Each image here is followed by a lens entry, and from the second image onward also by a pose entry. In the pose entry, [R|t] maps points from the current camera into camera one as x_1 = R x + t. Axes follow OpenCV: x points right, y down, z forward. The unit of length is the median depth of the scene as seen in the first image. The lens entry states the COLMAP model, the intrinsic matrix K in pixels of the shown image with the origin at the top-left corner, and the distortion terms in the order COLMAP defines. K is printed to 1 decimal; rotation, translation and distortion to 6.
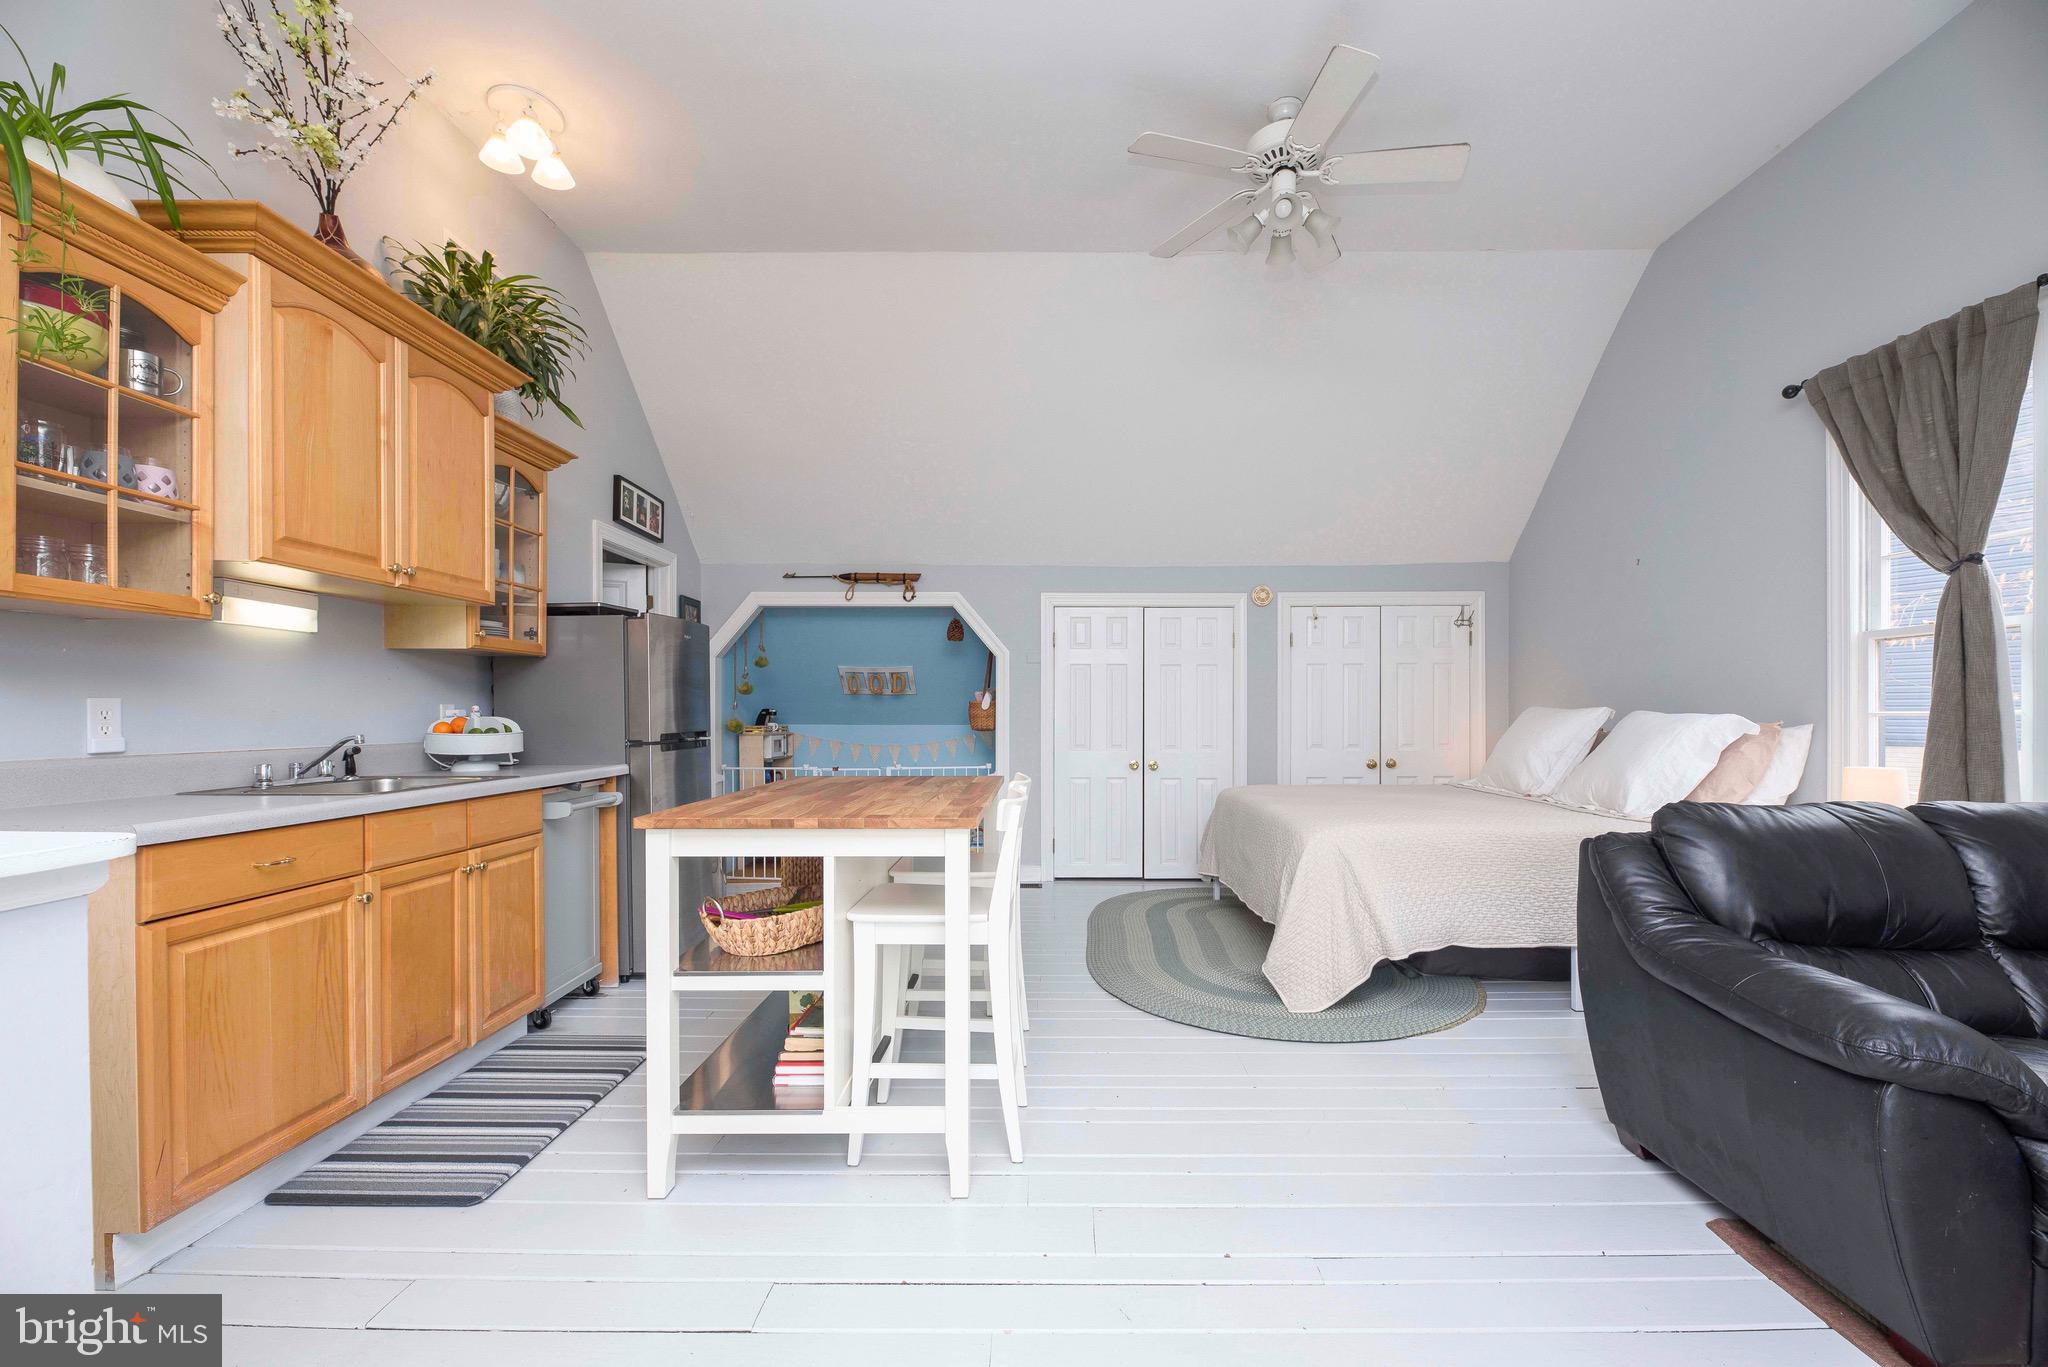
lens RADIAL K [[831.9, 0, 1030.2], [0, 831.9, 719.3], [0, 0, 1]] dist [-0.001372, -0.003422]
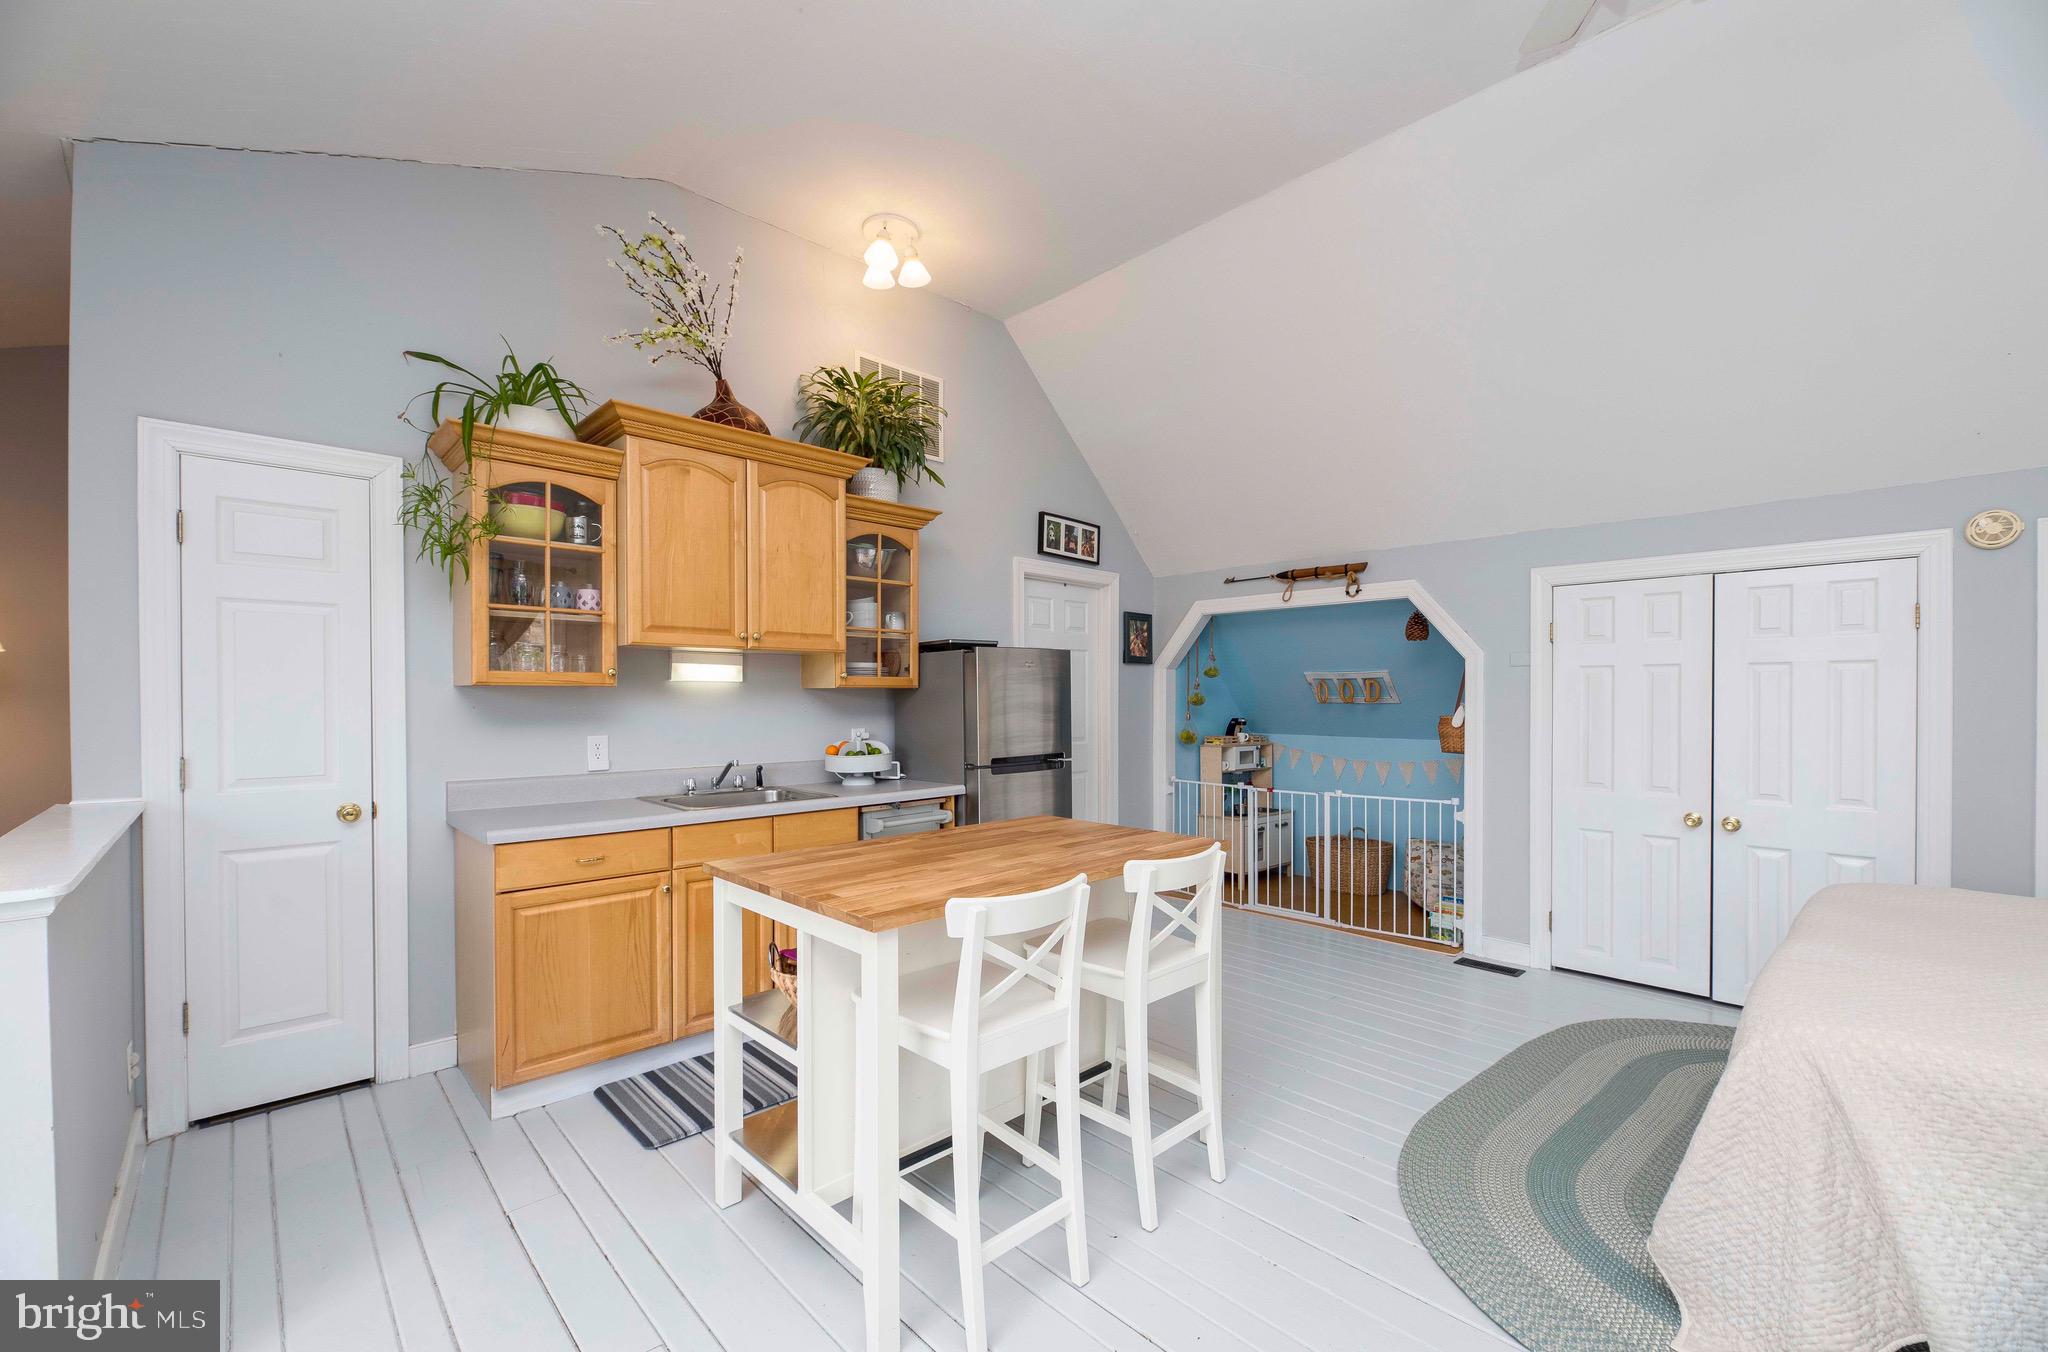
lens RADIAL K [[827.2, 0, 1024.9], [0, 827.2, 703.1], [0, 0, 1]] dist [-0.001000, 0.000072]
pose [[0.699141, 0.003402, -0.714976, 0.270507], [-0.002814, 0.999994, 0.002006, -0.043603], [0.714978, 0.000610, 0.699146, 0.222412]]
